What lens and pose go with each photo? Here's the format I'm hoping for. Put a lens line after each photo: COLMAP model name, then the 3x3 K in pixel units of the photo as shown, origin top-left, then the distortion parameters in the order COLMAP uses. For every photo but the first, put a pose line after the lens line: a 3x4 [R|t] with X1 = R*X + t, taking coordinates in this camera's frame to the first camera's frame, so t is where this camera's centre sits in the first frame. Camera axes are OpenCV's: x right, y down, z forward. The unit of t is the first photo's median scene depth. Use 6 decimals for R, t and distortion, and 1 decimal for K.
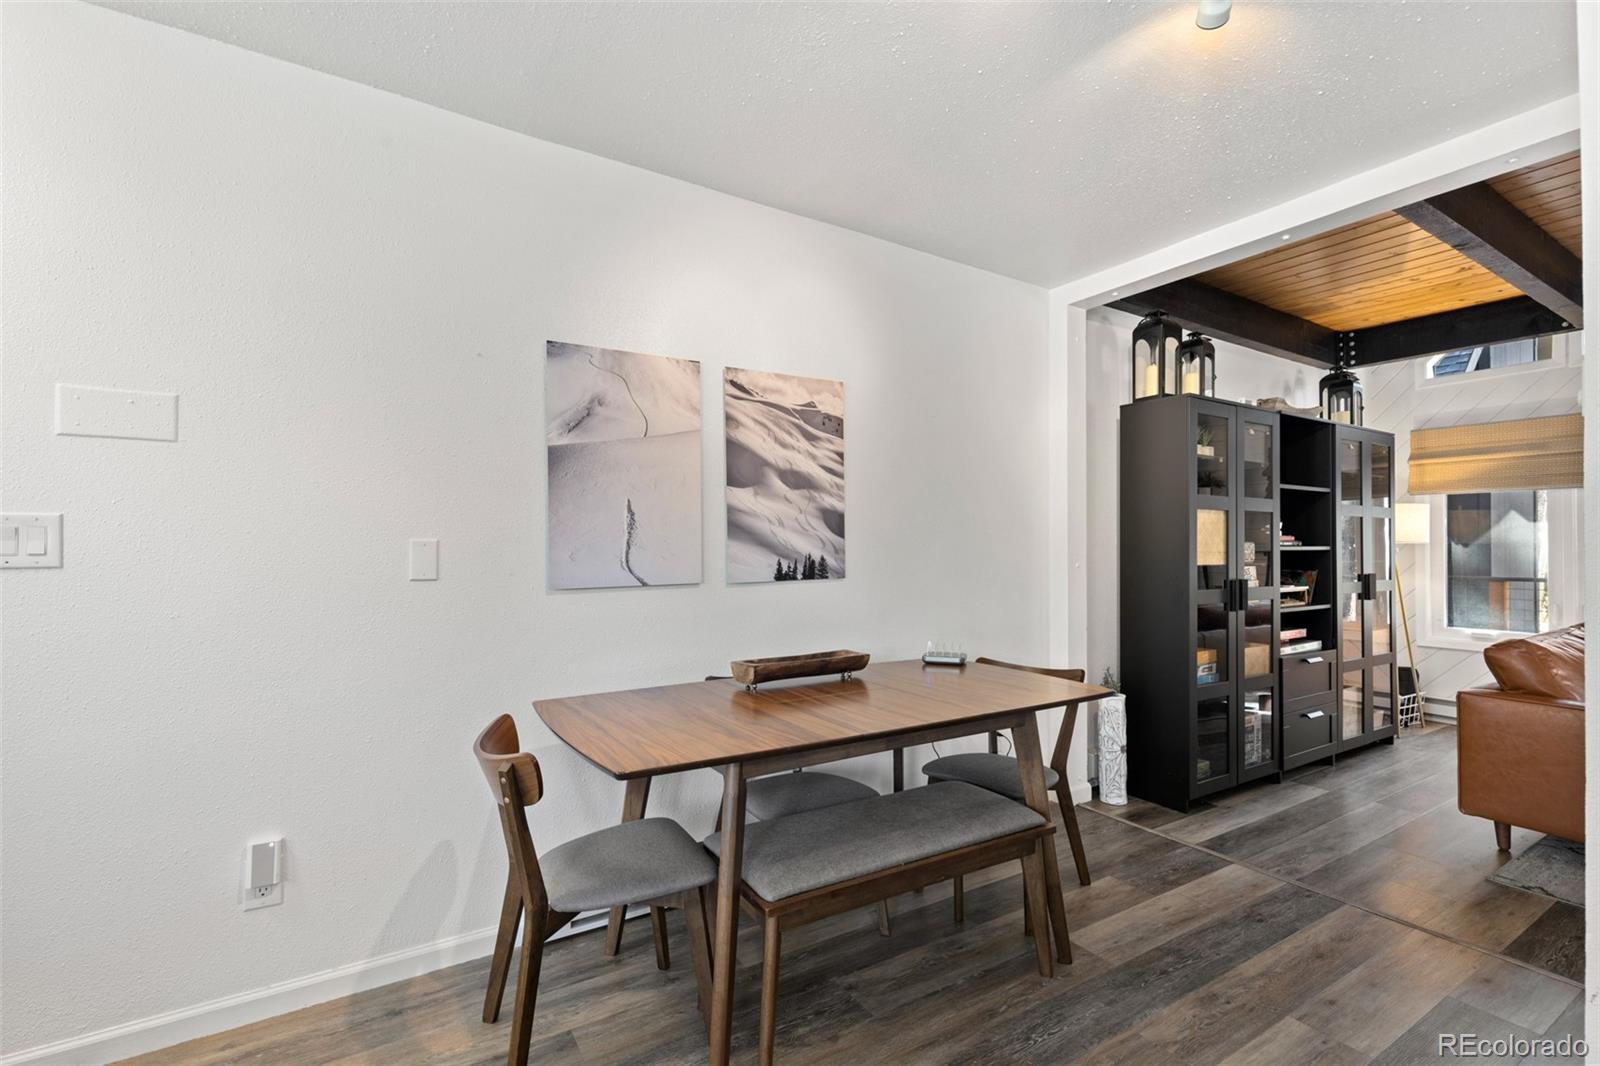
lens RADIAL K [[711.9, 0, 801.9], [0, 711.9, 538.5], [0, 0, 1]] dist [0.003443, -0.002179]
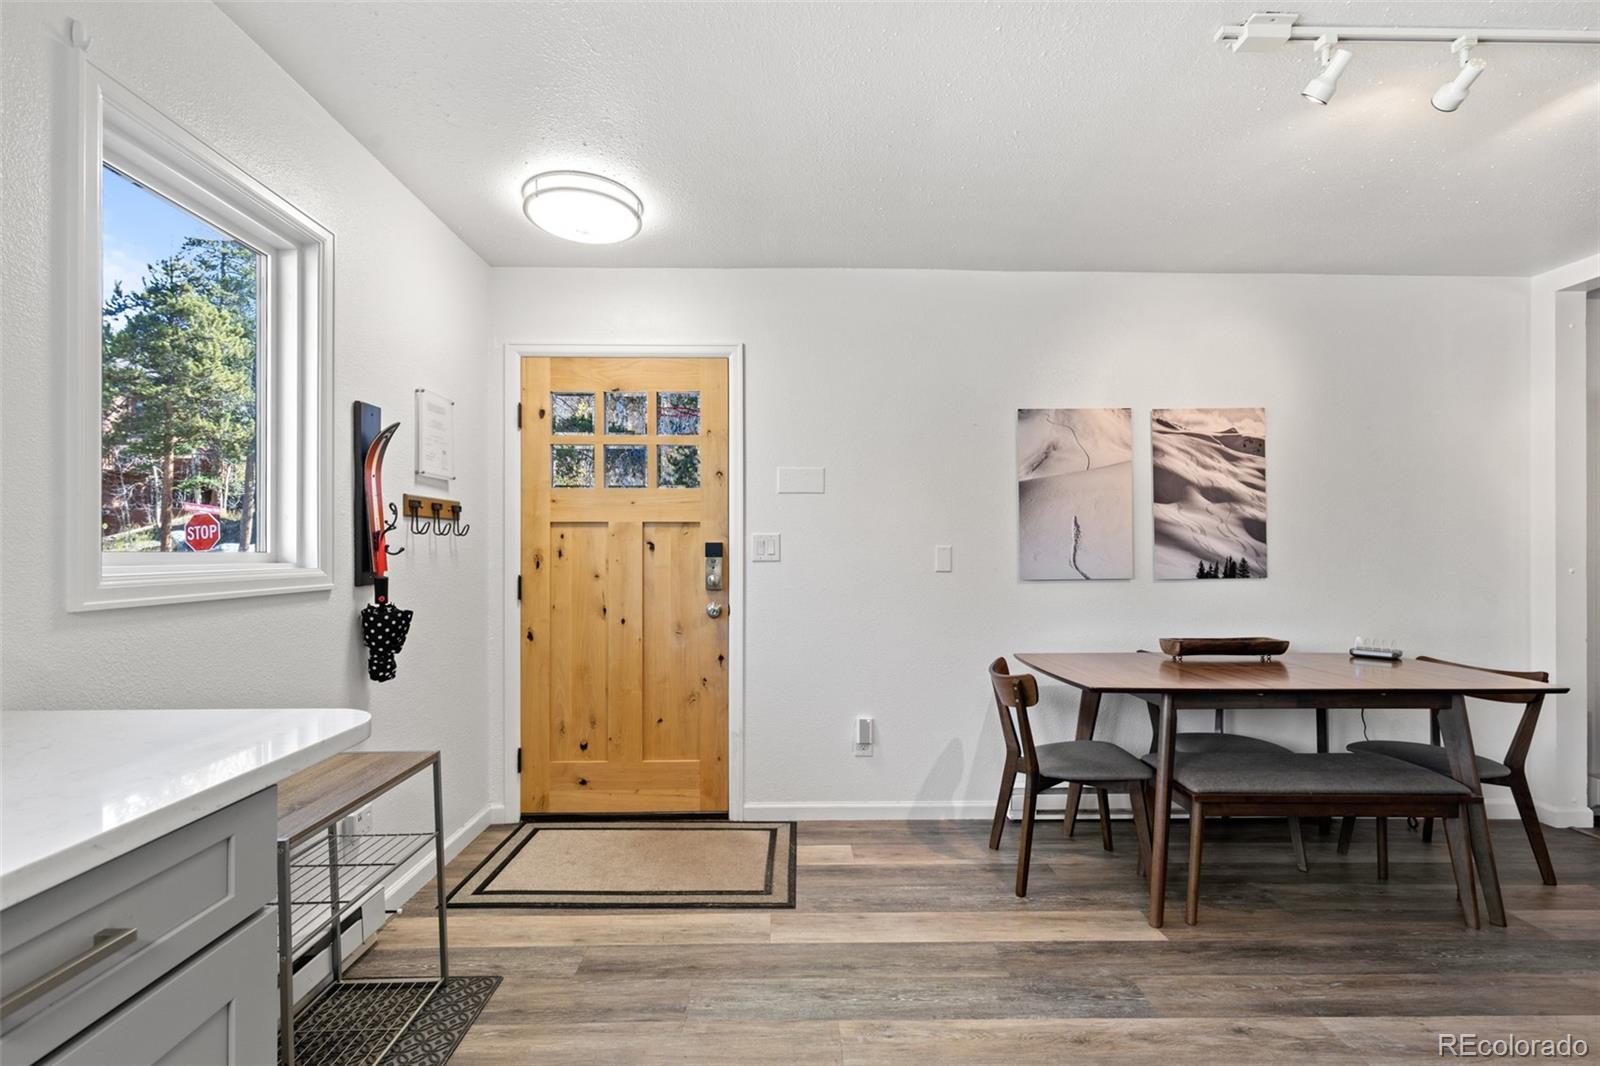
lens RADIAL K [[711.9, 0, 798.0], [0, 711.9, 546.2], [0, 0, 1]] dist [0.003443, -0.002179]
pose [[0.855600, -0.002111, -0.517633, 0.009968], [0.005558, 0.999972, 0.005109, -0.006806], [0.517607, -0.007248, 0.855588, -0.454442]]
